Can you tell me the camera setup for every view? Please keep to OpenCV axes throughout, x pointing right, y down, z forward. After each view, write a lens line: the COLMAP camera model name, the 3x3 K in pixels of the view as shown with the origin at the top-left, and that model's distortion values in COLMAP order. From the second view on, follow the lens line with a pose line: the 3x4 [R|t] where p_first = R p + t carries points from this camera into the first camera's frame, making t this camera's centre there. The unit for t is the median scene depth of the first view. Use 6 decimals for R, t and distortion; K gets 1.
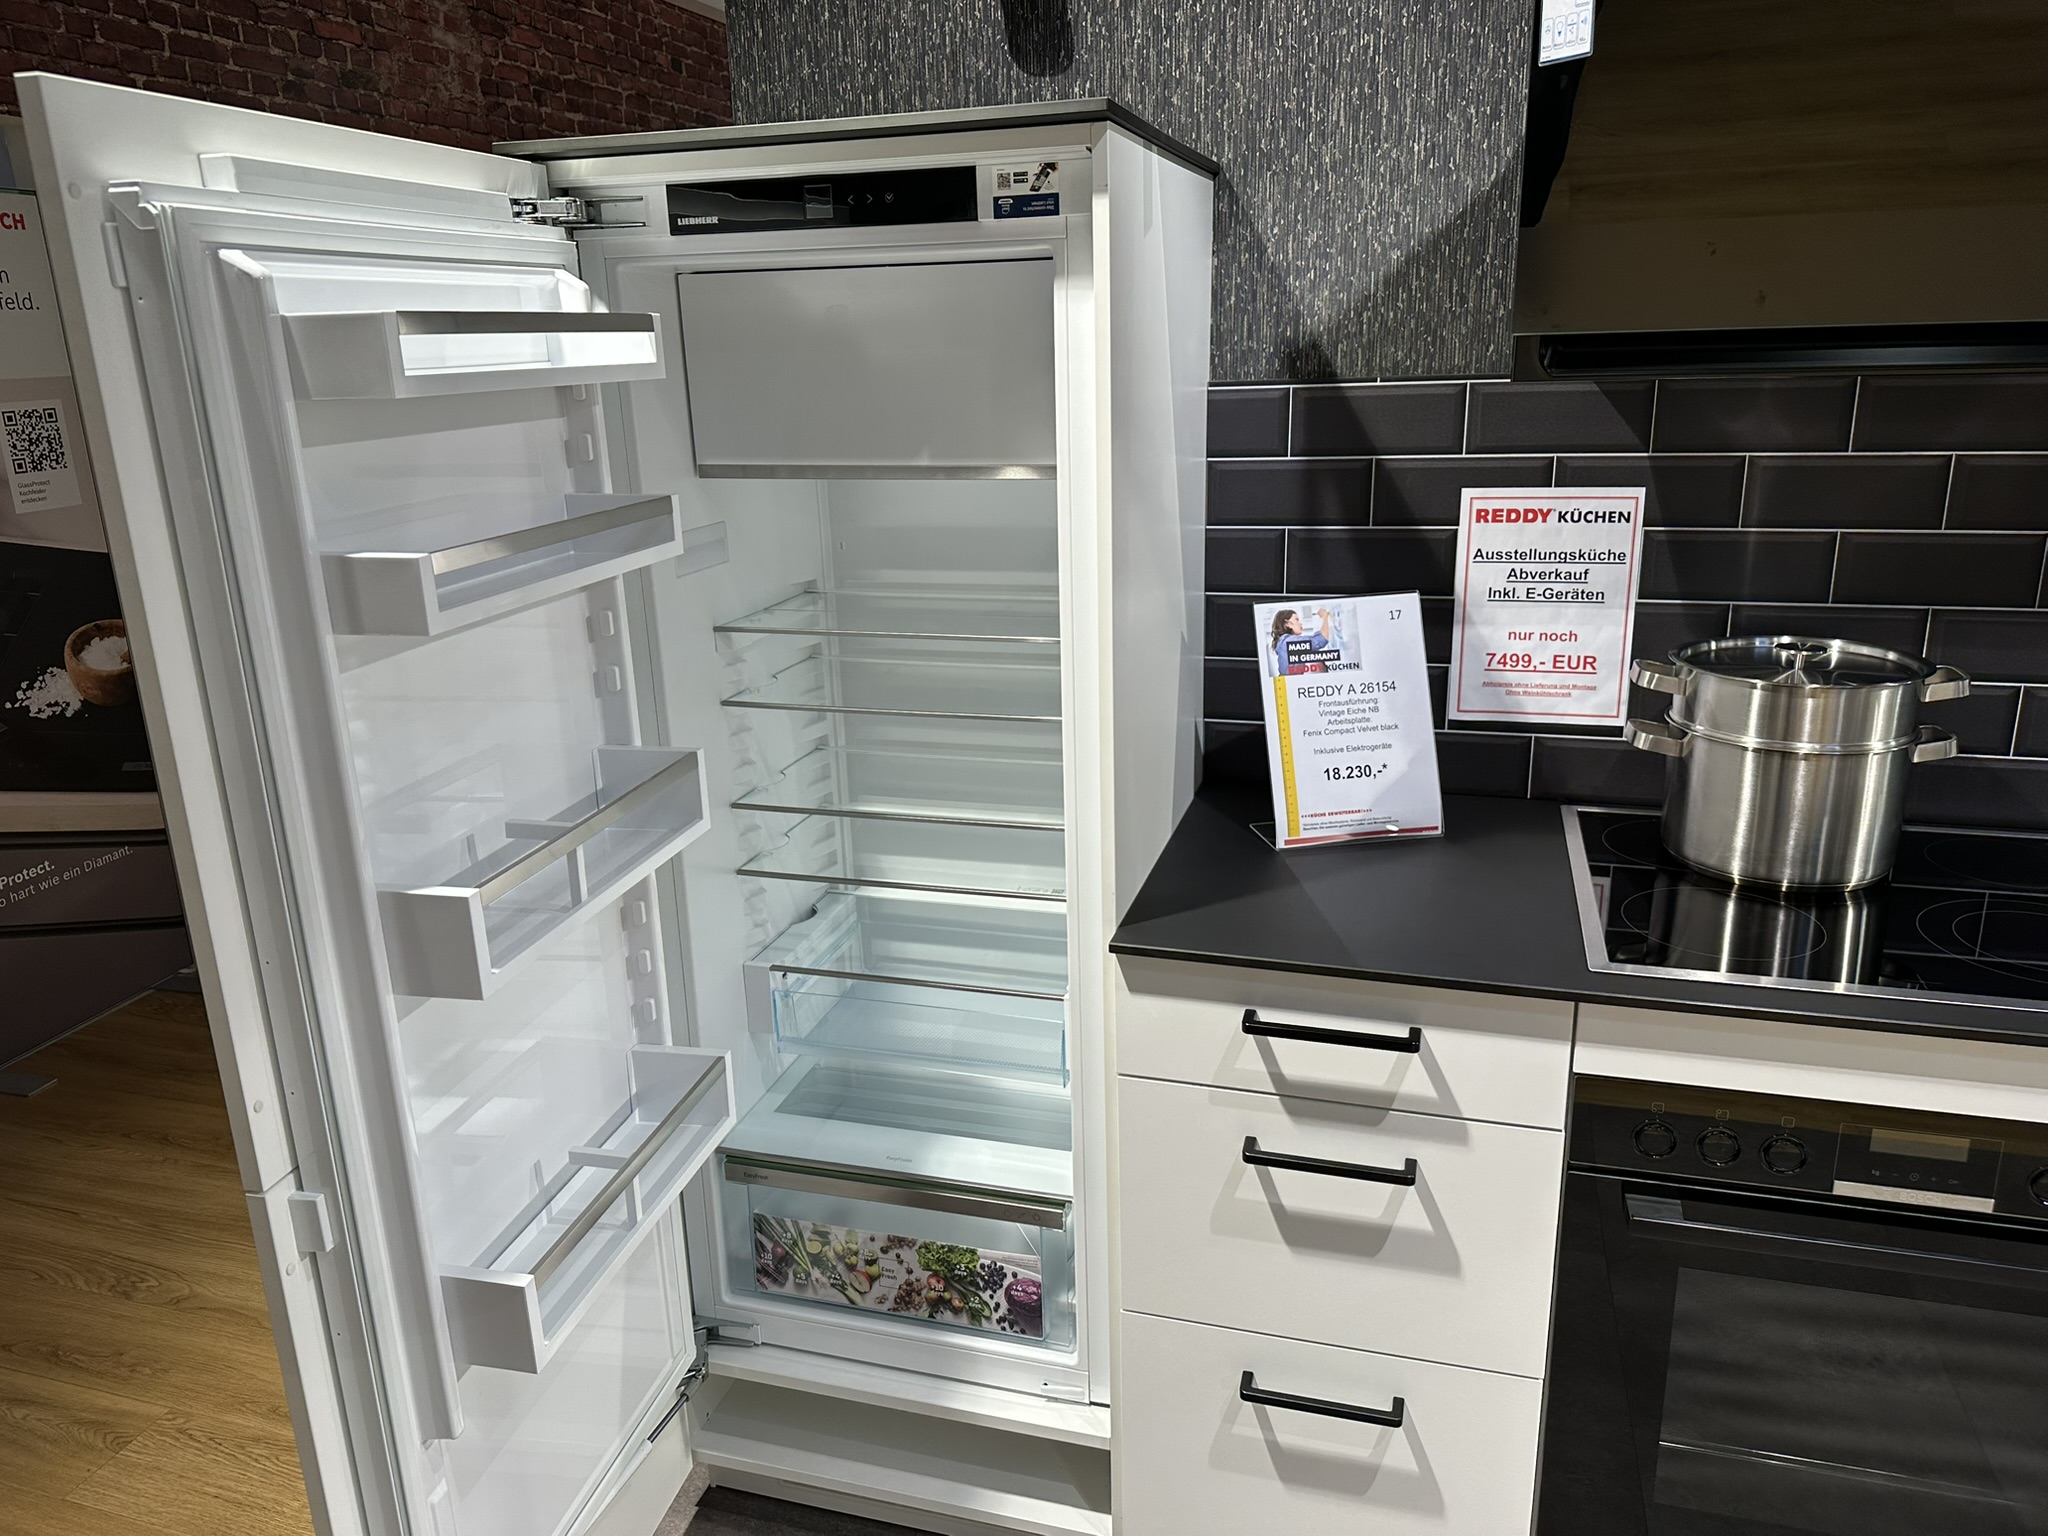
lens RADIAL K [[1441.8, 0, 1018.1], [0, 1441.8, 750.1], [0, 0, 1]] dist [0.051180, -0.081838]
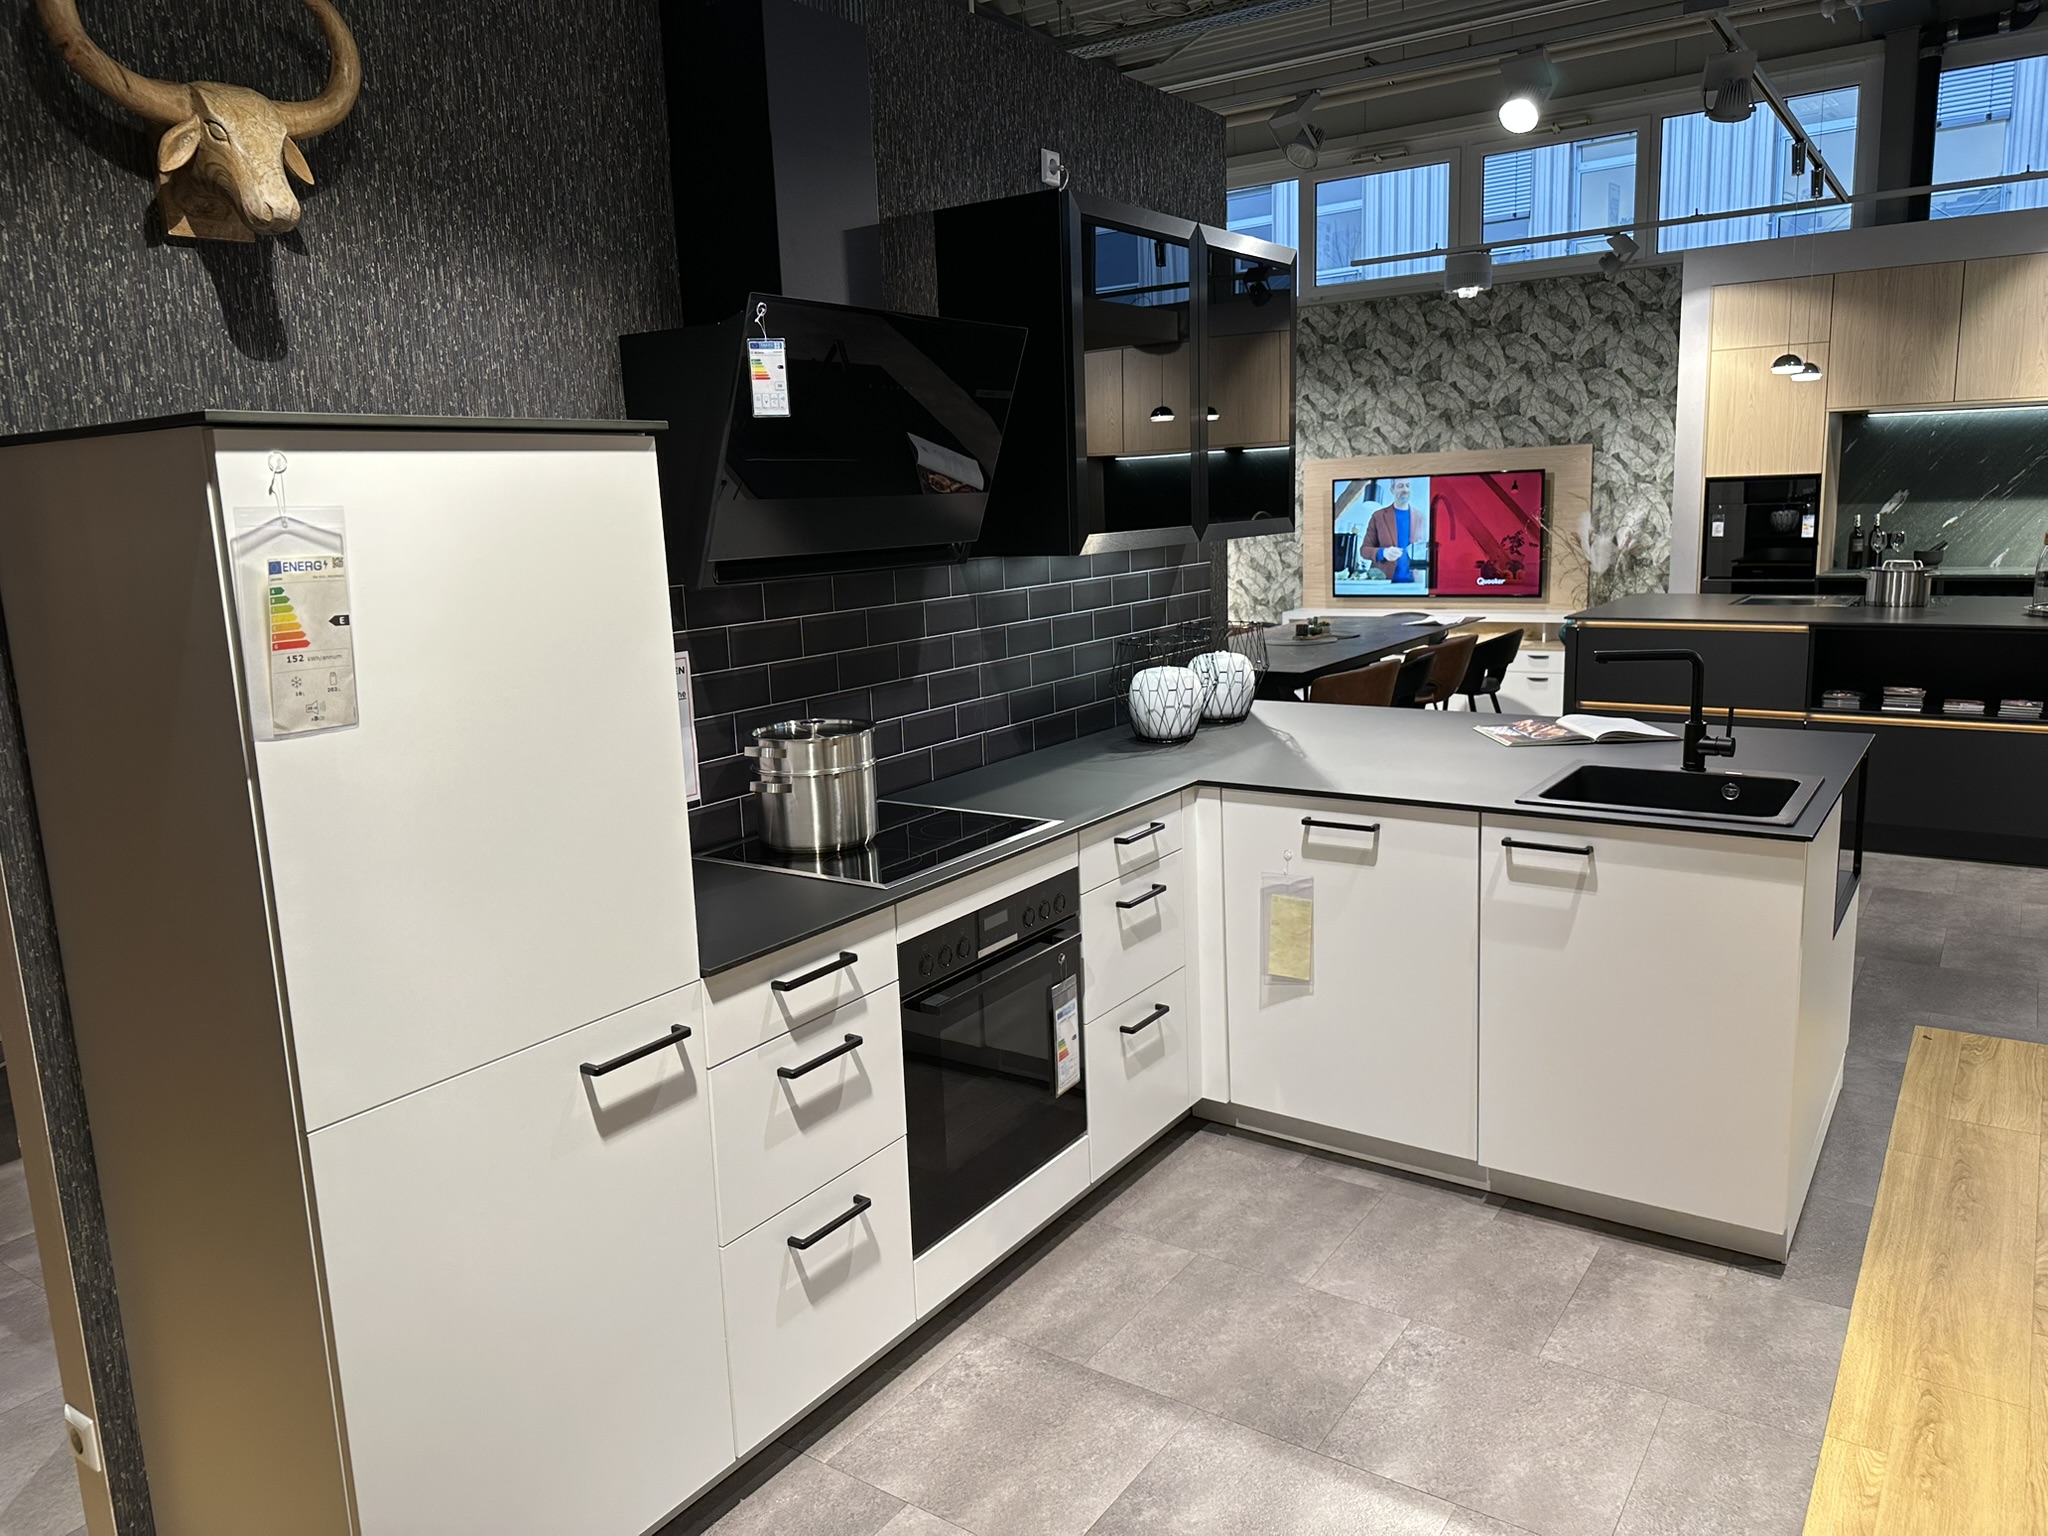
lens RADIAL K [[1448.5, 0, 1021.4], [0, 1448.5, 752.2], [0, 0, 1]] dist [0.097808, -0.120188]
pose [[0.301216, -0.151414, 0.941458, -1.015364], [0.295908, 0.953413, 0.058662, -0.057824], [-0.906481, 0.260915, 0.331988, 0.146311]]
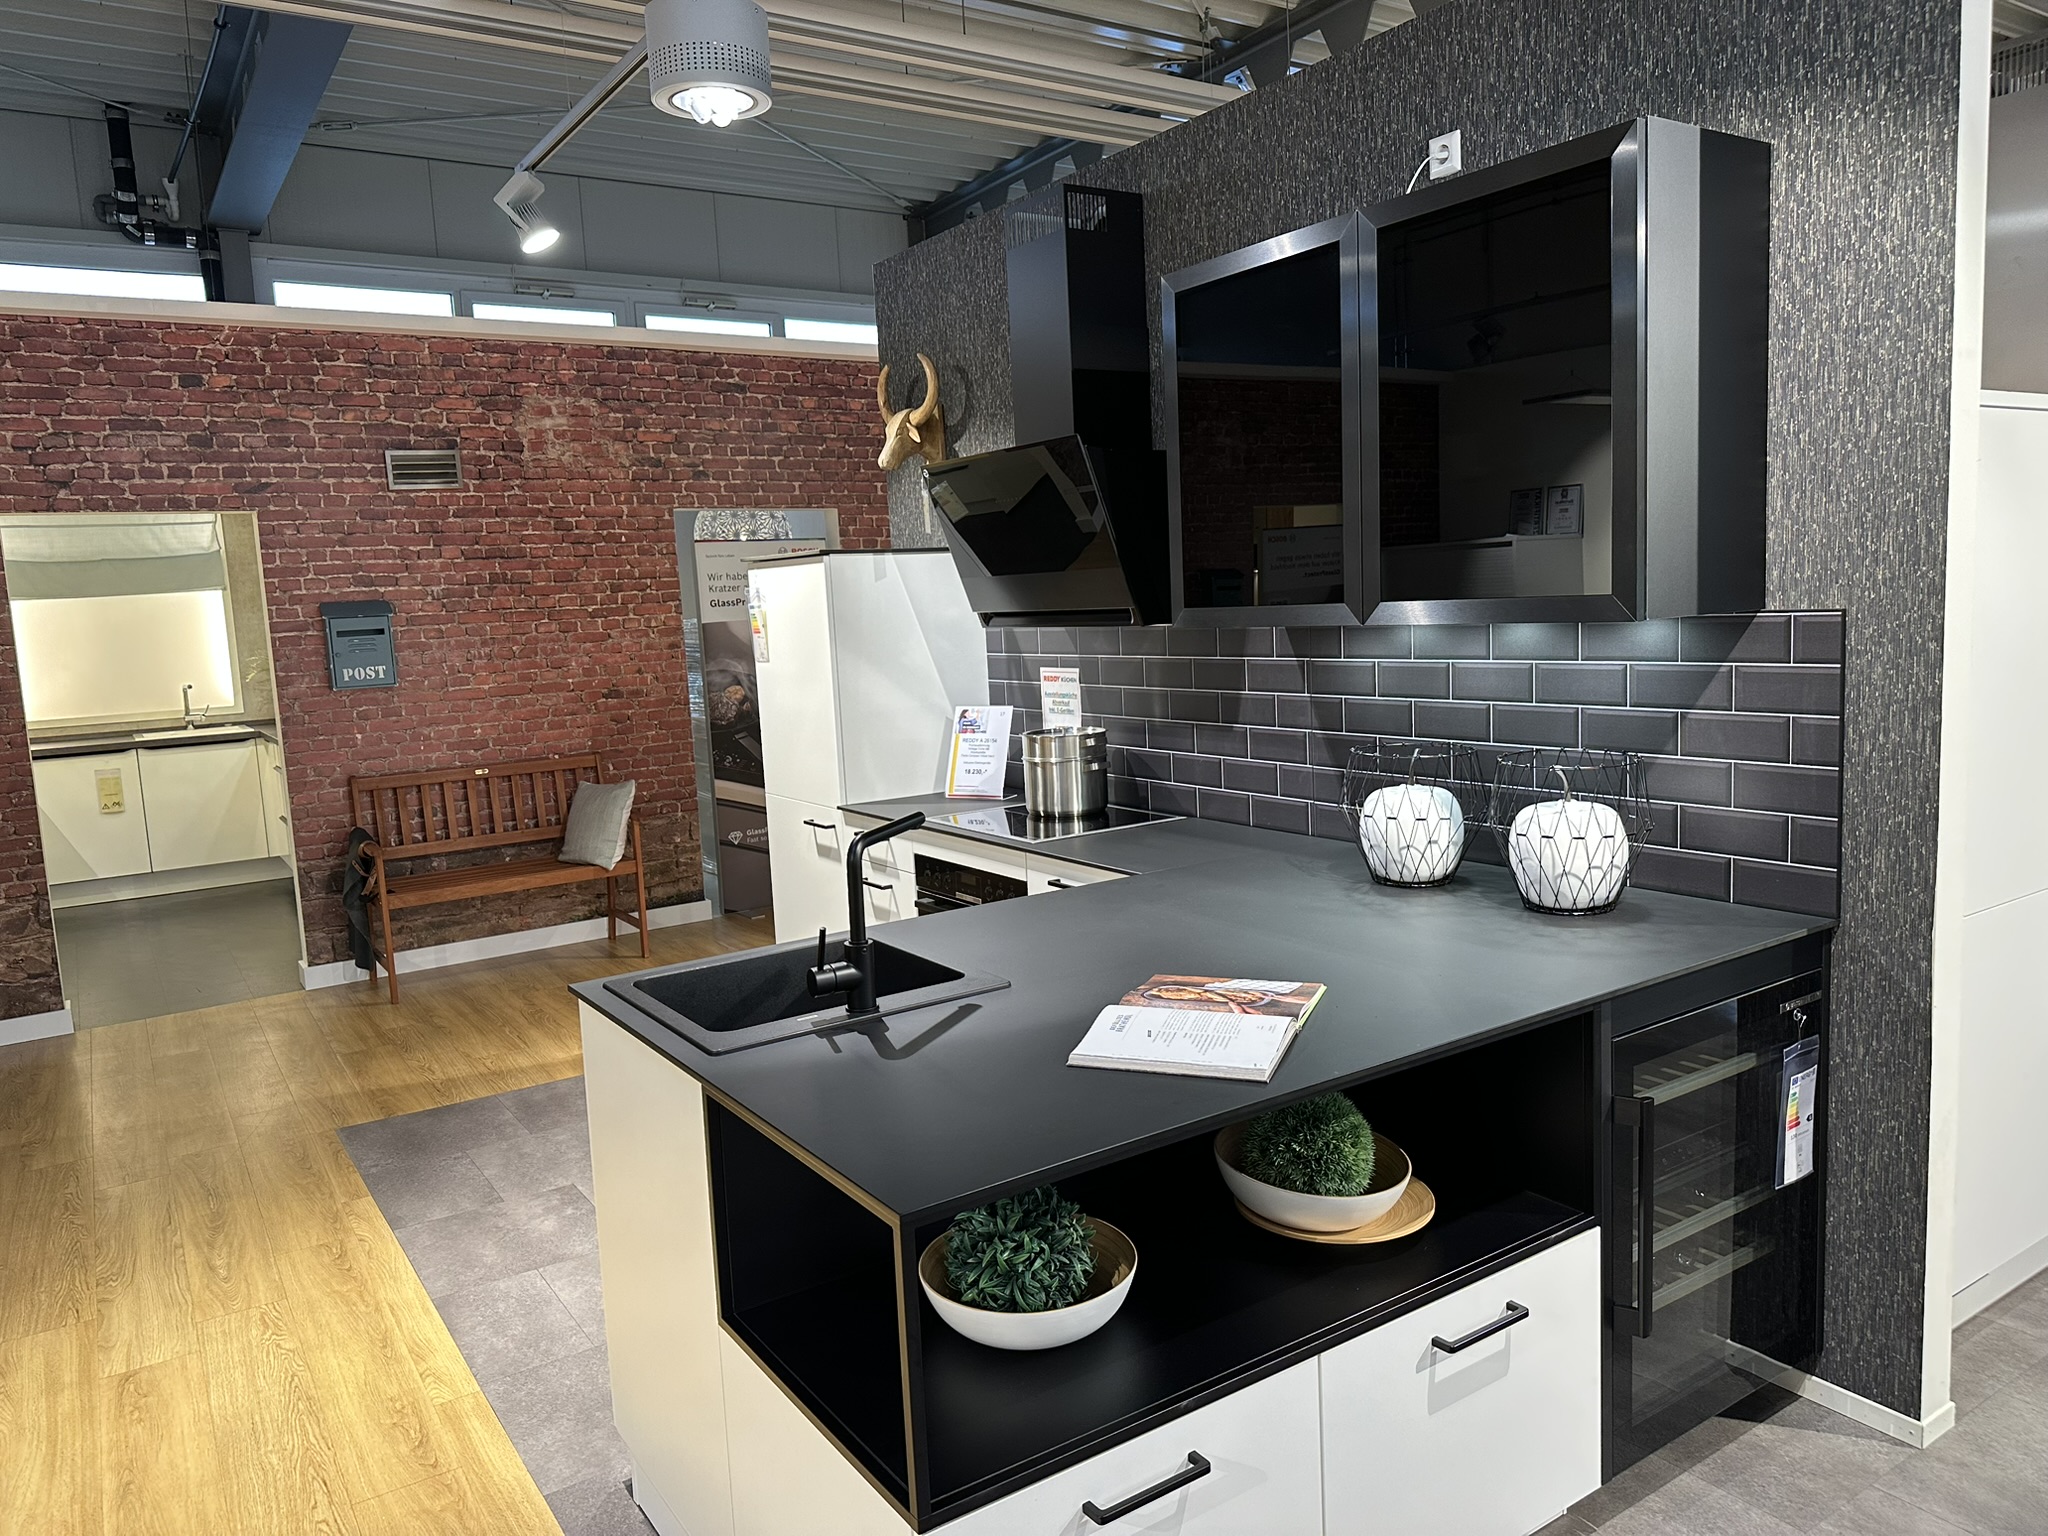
lens RADIAL K [[1423.6, 0, 1038.4], [0, 1423.6, 759.7], [0, 0, 1]] dist [0.120439, -0.155913]
pose [[0.776661, 0.065071, -0.626548, 1.935853], [-0.146688, 0.985988, -0.079432, 0.182129], [0.612601, 0.153599, 0.775324, -0.936317]]
